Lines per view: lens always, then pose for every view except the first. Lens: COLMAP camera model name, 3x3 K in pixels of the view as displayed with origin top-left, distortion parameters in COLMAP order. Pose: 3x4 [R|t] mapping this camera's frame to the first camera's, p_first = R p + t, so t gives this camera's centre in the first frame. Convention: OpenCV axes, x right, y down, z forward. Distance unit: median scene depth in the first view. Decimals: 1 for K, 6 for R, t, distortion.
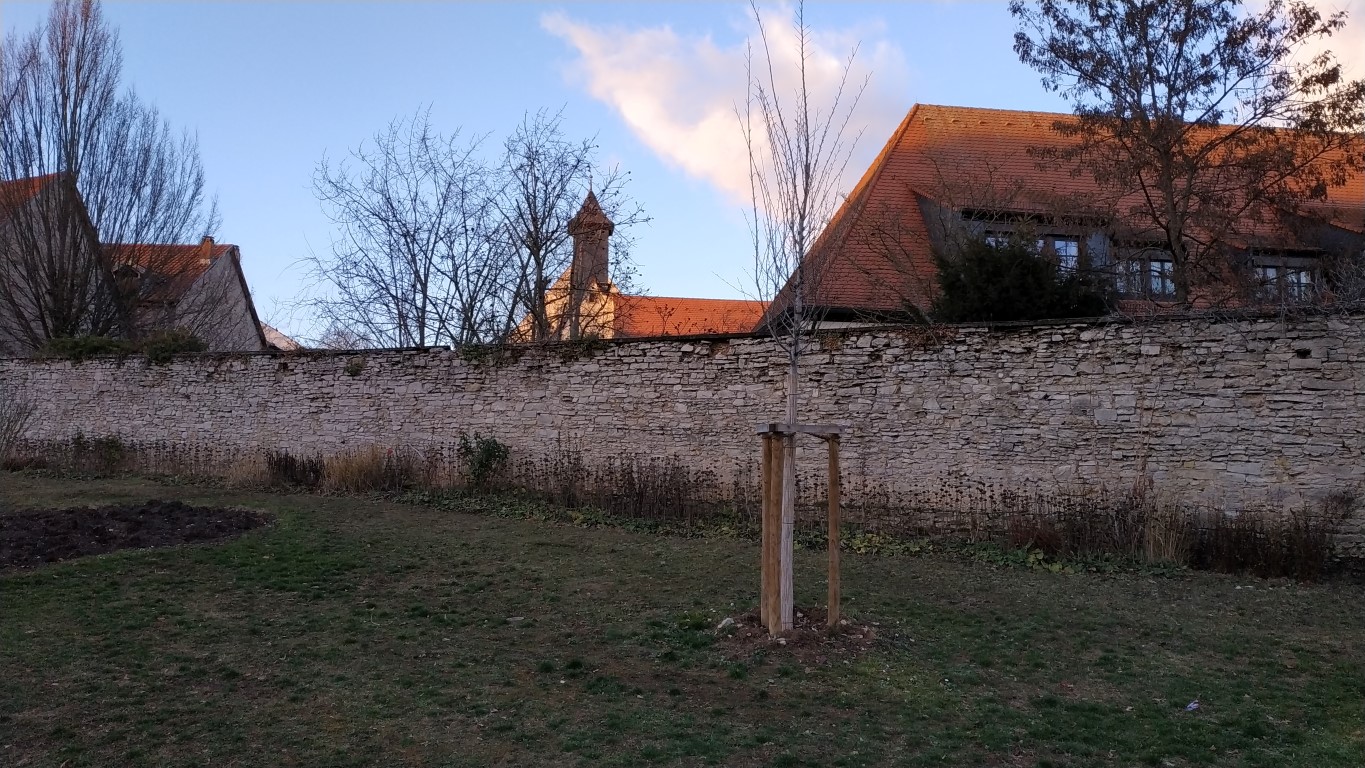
lens RADIAL K [[965.8, 0, 682.5], [0, 965.8, 386.6], [0, 0, 1]] dist [-0.001458, -0.001006]
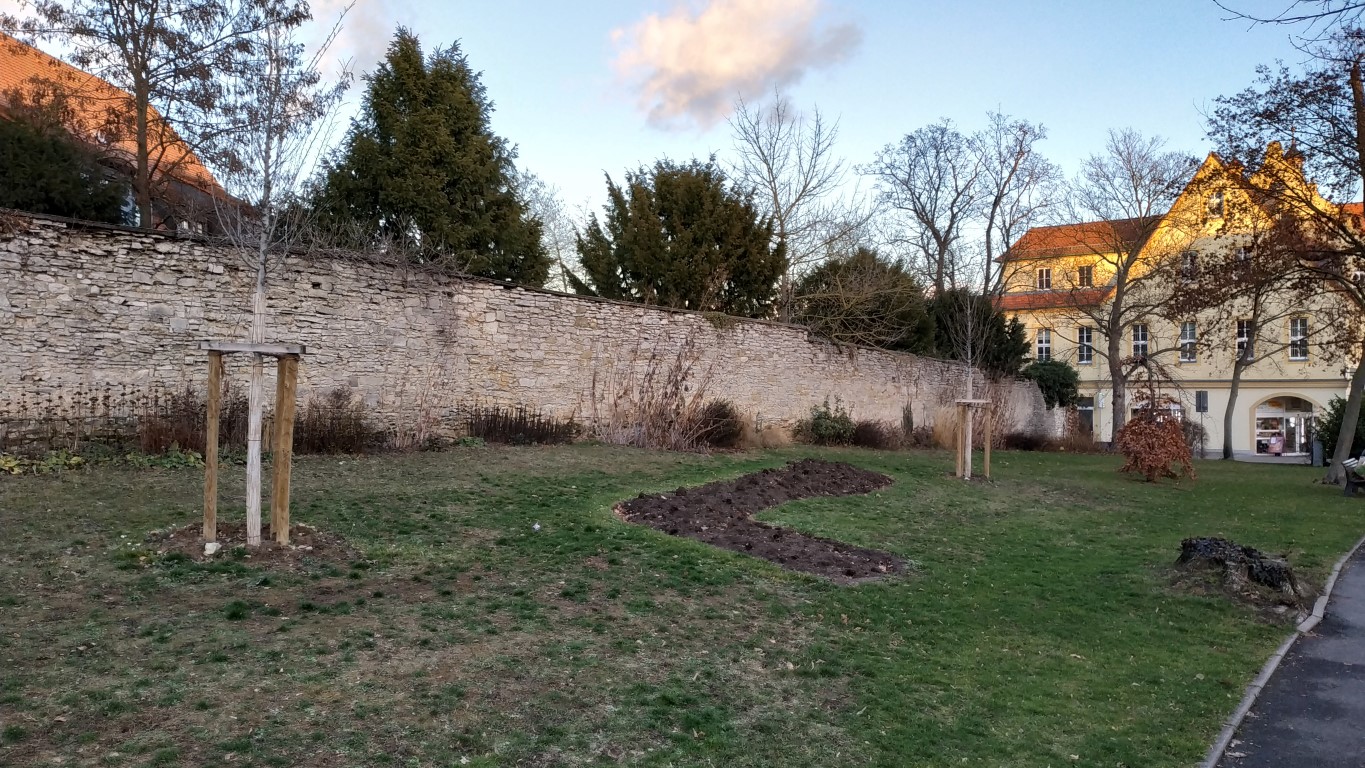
lens RADIAL K [[965.8, 0, 682.4], [0, 965.8, 384.0], [0, 0, 1]] dist [-0.001458, -0.001006]
pose [[0.191839, -0.018131, 0.981259, -0.510895], [-0.094229, 0.994870, 0.036805, 0.003476], [-0.976892, -0.099524, 0.189147, 0.228361]]
